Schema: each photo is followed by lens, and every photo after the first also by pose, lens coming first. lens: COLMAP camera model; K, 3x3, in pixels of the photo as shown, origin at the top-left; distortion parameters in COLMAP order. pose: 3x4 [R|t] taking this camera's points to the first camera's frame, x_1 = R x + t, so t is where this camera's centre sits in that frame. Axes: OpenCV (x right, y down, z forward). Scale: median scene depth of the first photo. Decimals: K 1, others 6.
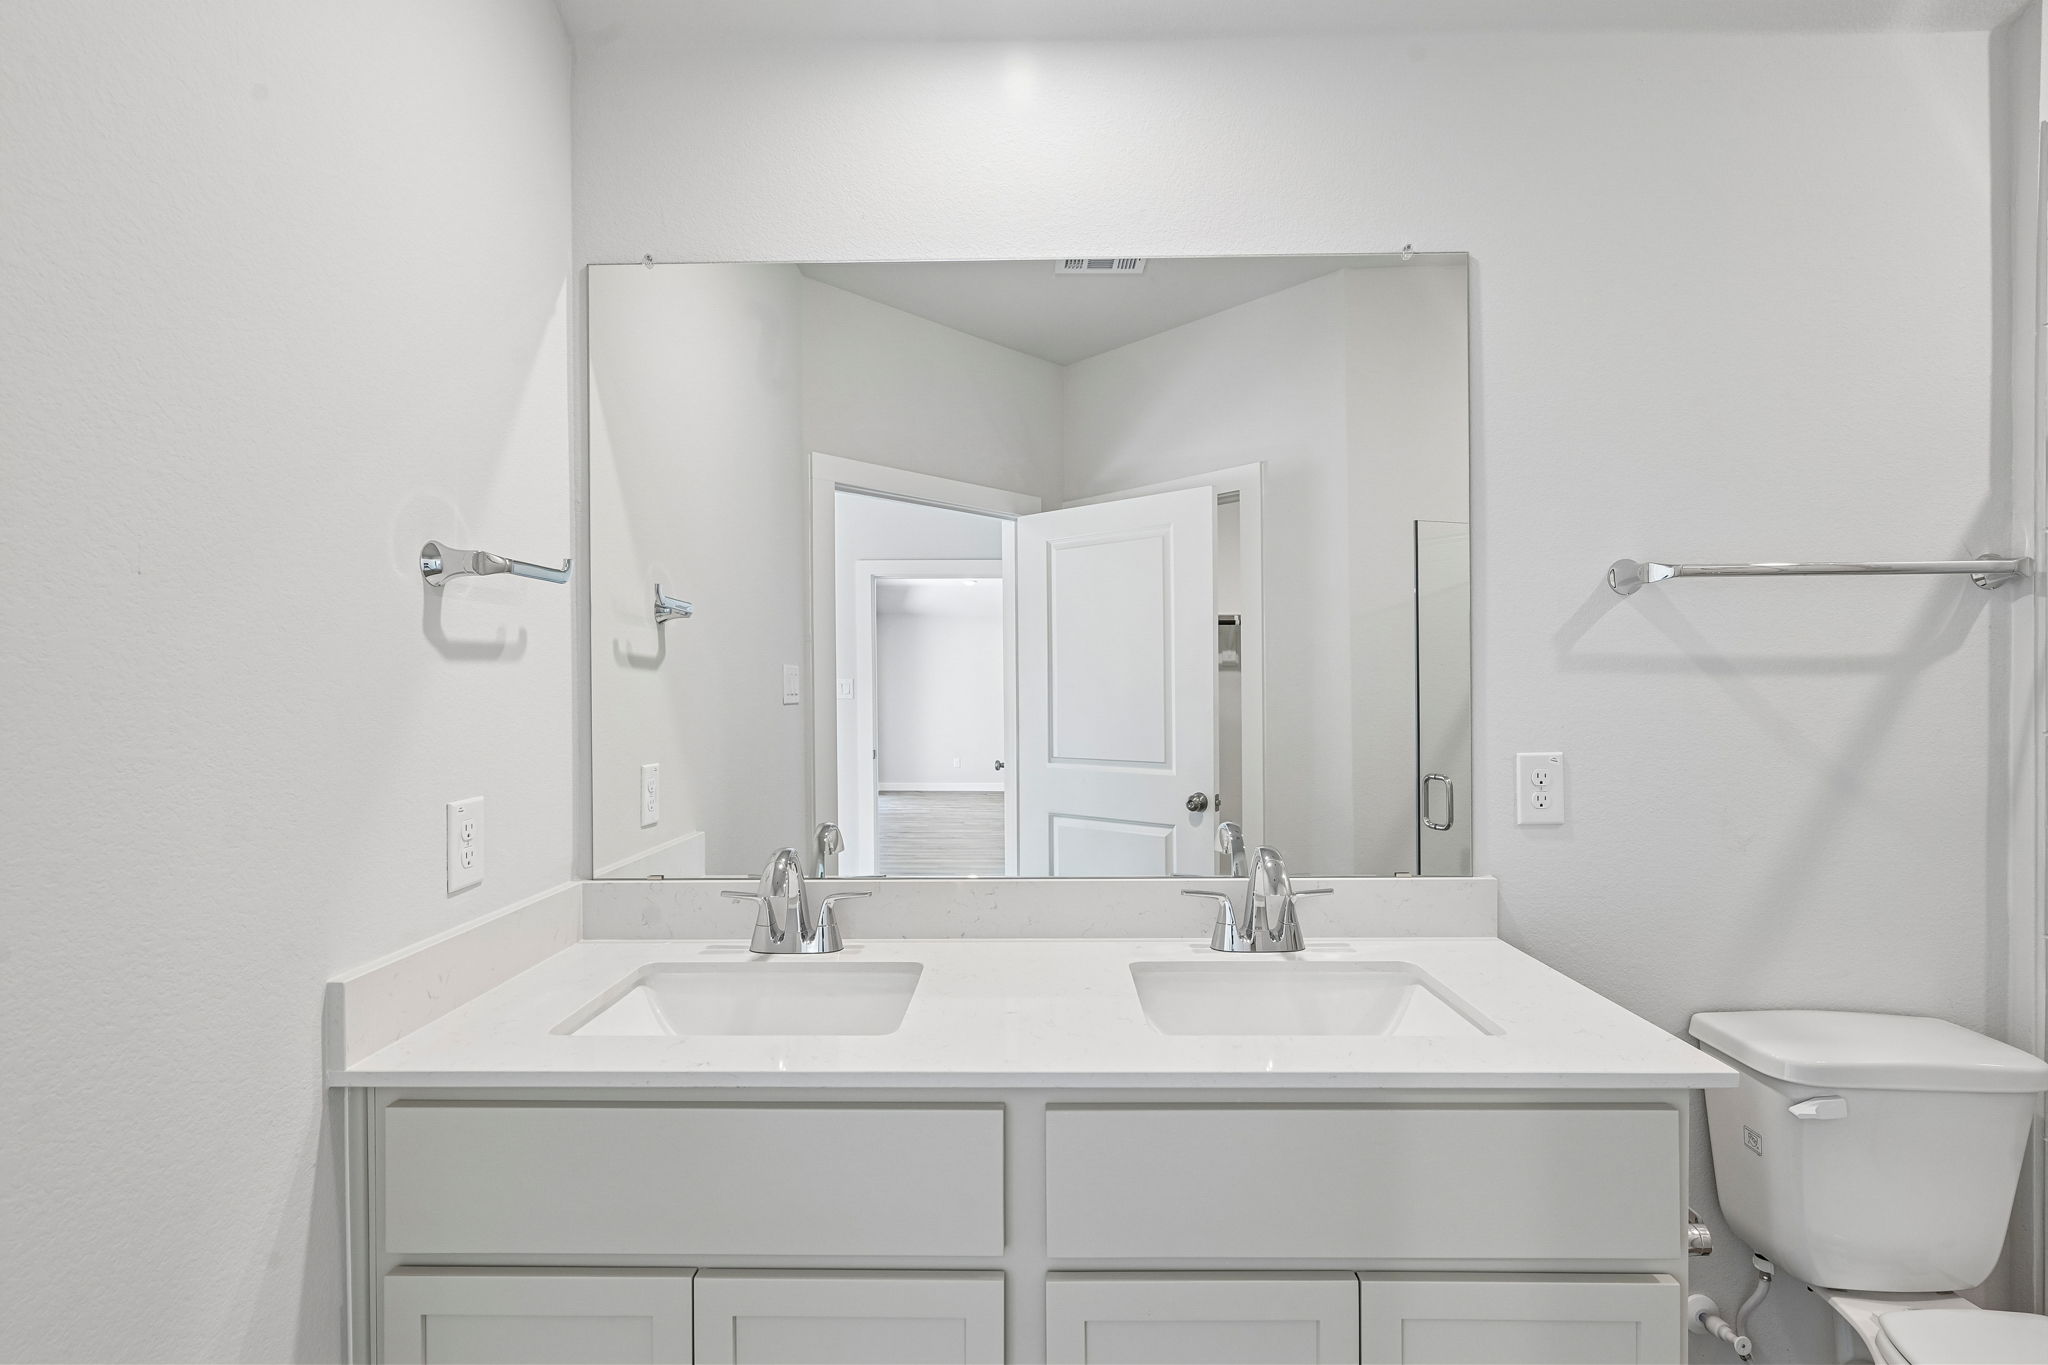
lens RADIAL K [[943.0, 0, 1028.1], [0, 943.0, 694.9], [0, 0, 1]] dist [0.005075, -0.000604]
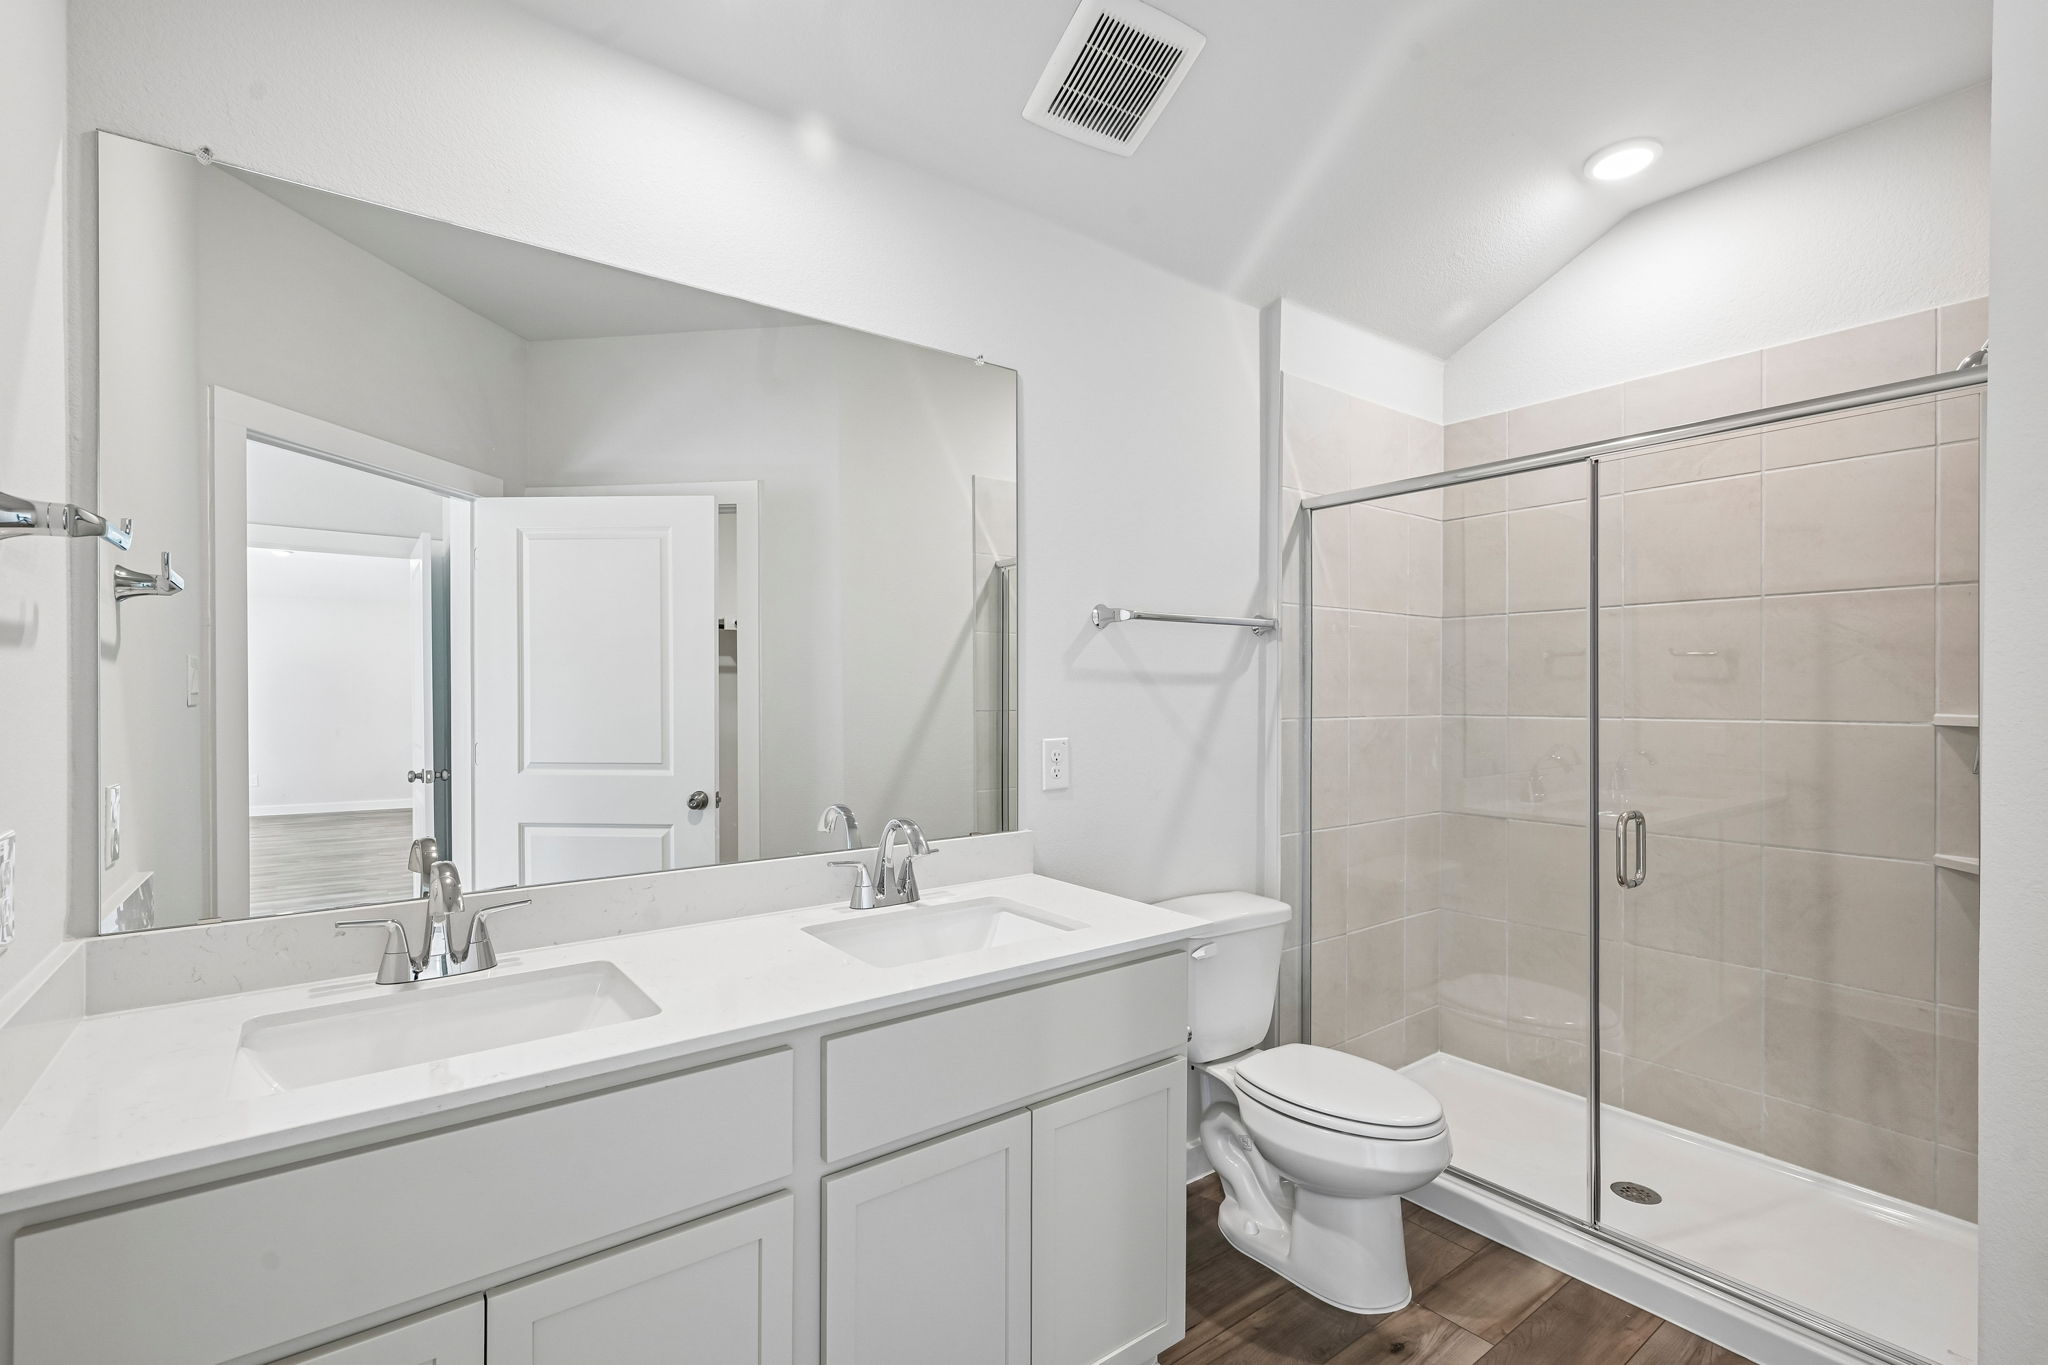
lens RADIAL K [[943.0, 0, 1028.1], [0, 943.0, 694.9], [0, 0, 1]] dist [0.005075, -0.000604]
pose [[0.782487, 0.003880, 0.622655, -0.365799], [-0.002218, 0.999992, -0.003445, 0.002044], [-0.622663, 0.001315, 0.782489, -0.069794]]
